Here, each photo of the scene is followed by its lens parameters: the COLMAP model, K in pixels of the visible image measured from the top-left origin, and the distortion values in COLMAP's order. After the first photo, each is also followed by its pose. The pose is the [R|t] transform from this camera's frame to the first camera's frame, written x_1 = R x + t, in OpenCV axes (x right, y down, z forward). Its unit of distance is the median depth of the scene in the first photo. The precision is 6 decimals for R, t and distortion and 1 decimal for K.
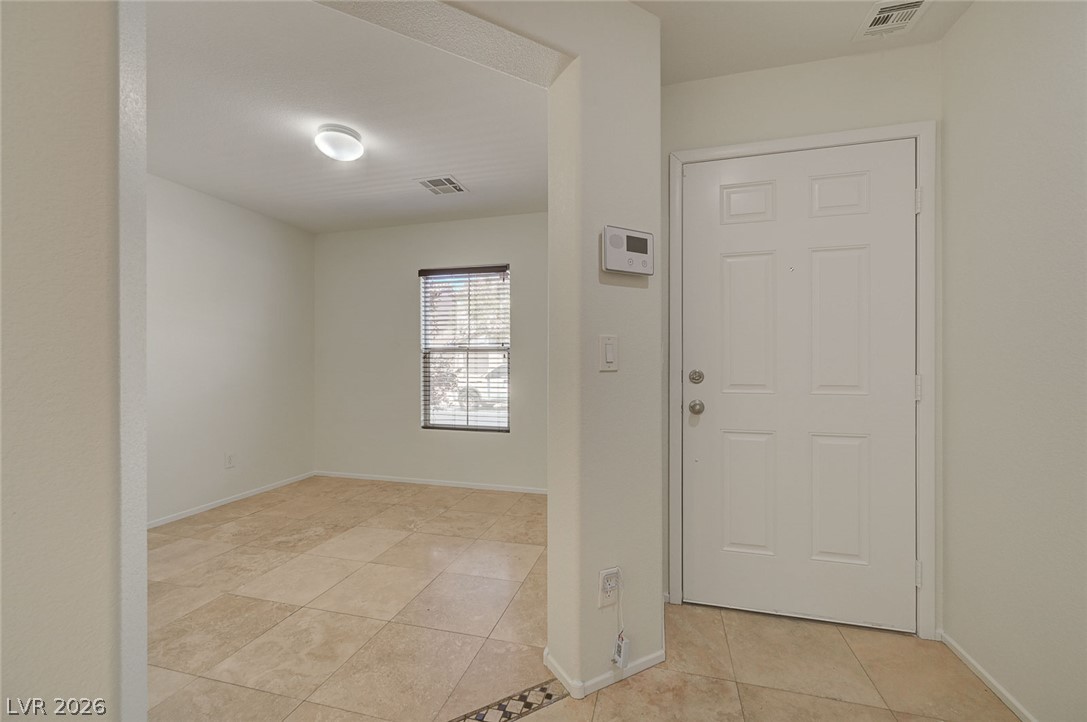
lens RADIAL K [[433.2, 0, 549.1], [0, 433.2, 363.7], [0, 0, 1]] dist [0.000129, -0.000187]
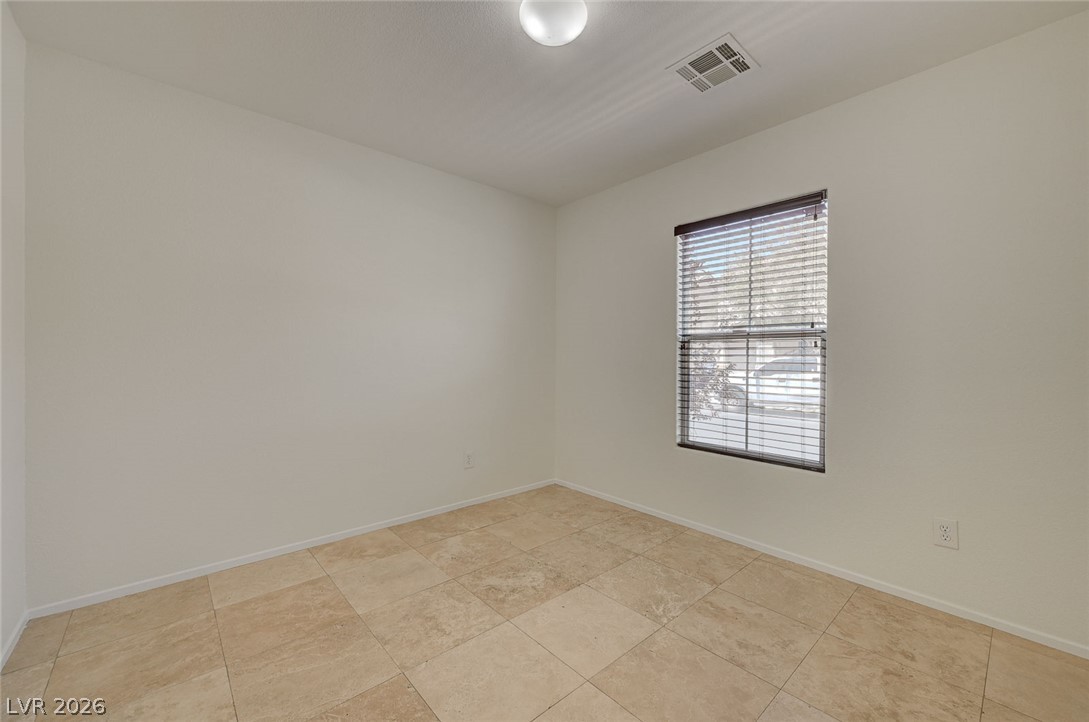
lens RADIAL K [[434.0, 0, 548.4], [0, 434.0, 359.9], [0, 0, 1]] dist [0.000129, -0.000187]
pose [[0.837412, 0.009262, -0.546494, -0.098253], [-0.006318, 0.999954, 0.007266, 0.002220], [0.546535, -0.002632, 0.837432, 0.340801]]
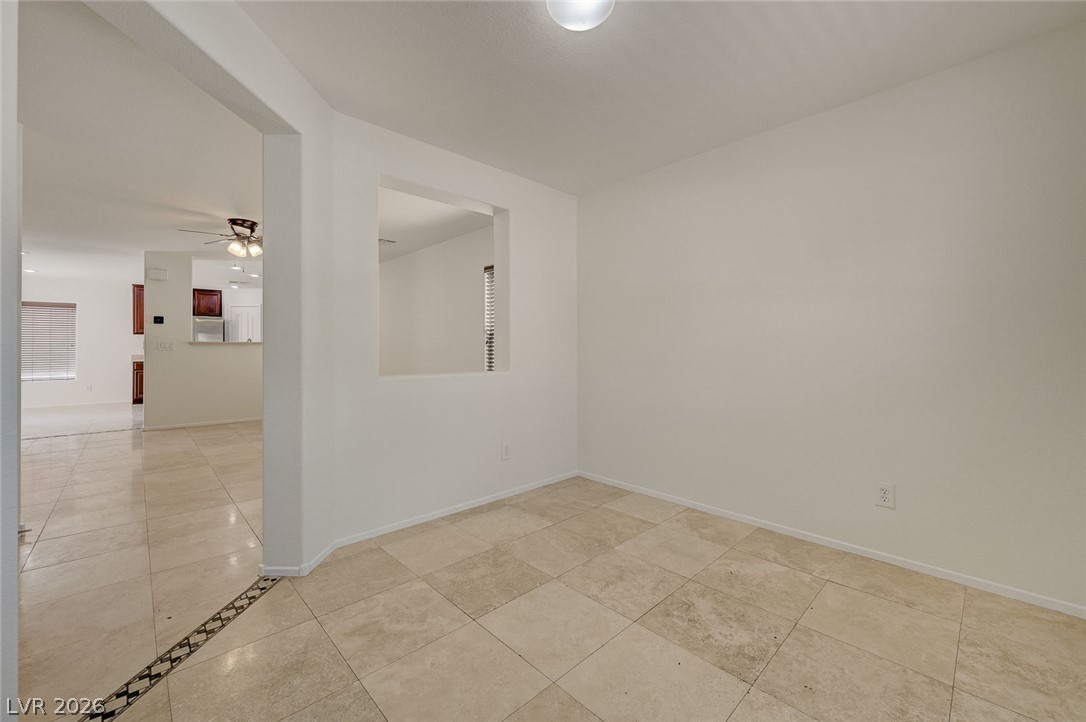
lens RADIAL K [[432.8, 0, 548.8], [0, 432.8, 353.8], [0, 0, 1]] dist [0.000129, -0.000187]
pose [[-0.512410, 0.014572, -0.858617, 0.062117], [0.002961, 0.999880, 0.015202, 0.003853], [0.858736, 0.005247, -0.512392, 0.958667]]
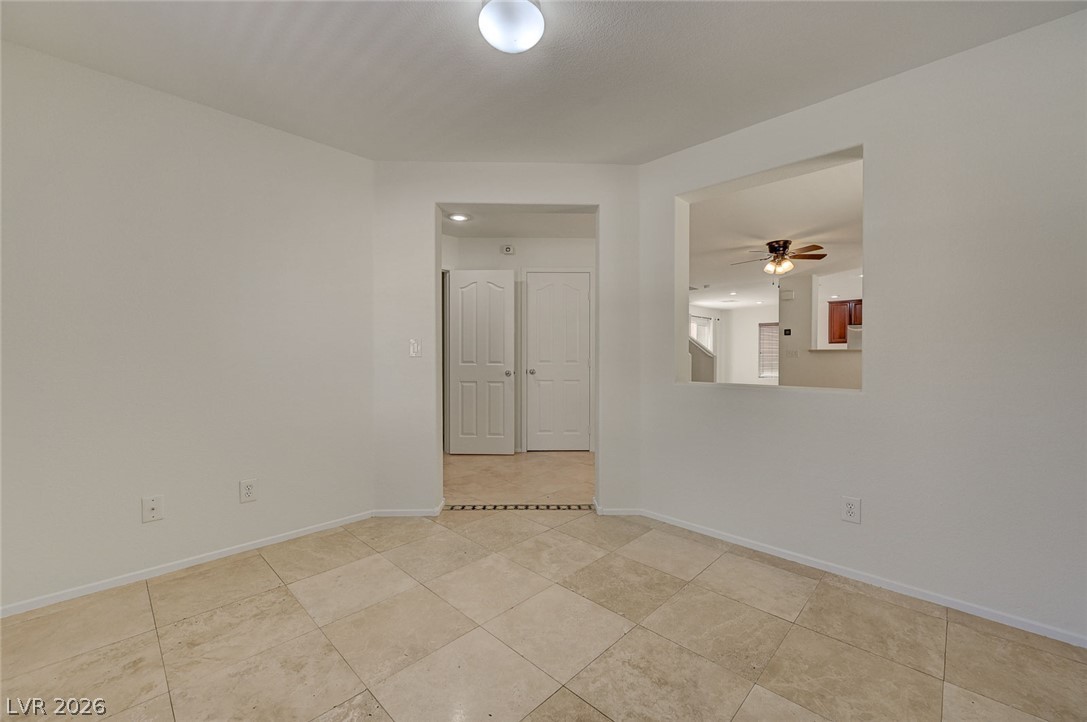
lens RADIAL K [[433.2, 0, 549.0], [0, 433.2, 357.3], [0, 0, 1]] dist [0.000129, -0.000187]
pose [[-0.877214, -0.001533, 0.480097, -0.641495], [0.000210, 0.999994, 0.003577, 0.005851], [-0.480099, 0.003239, -0.877208, 1.170916]]
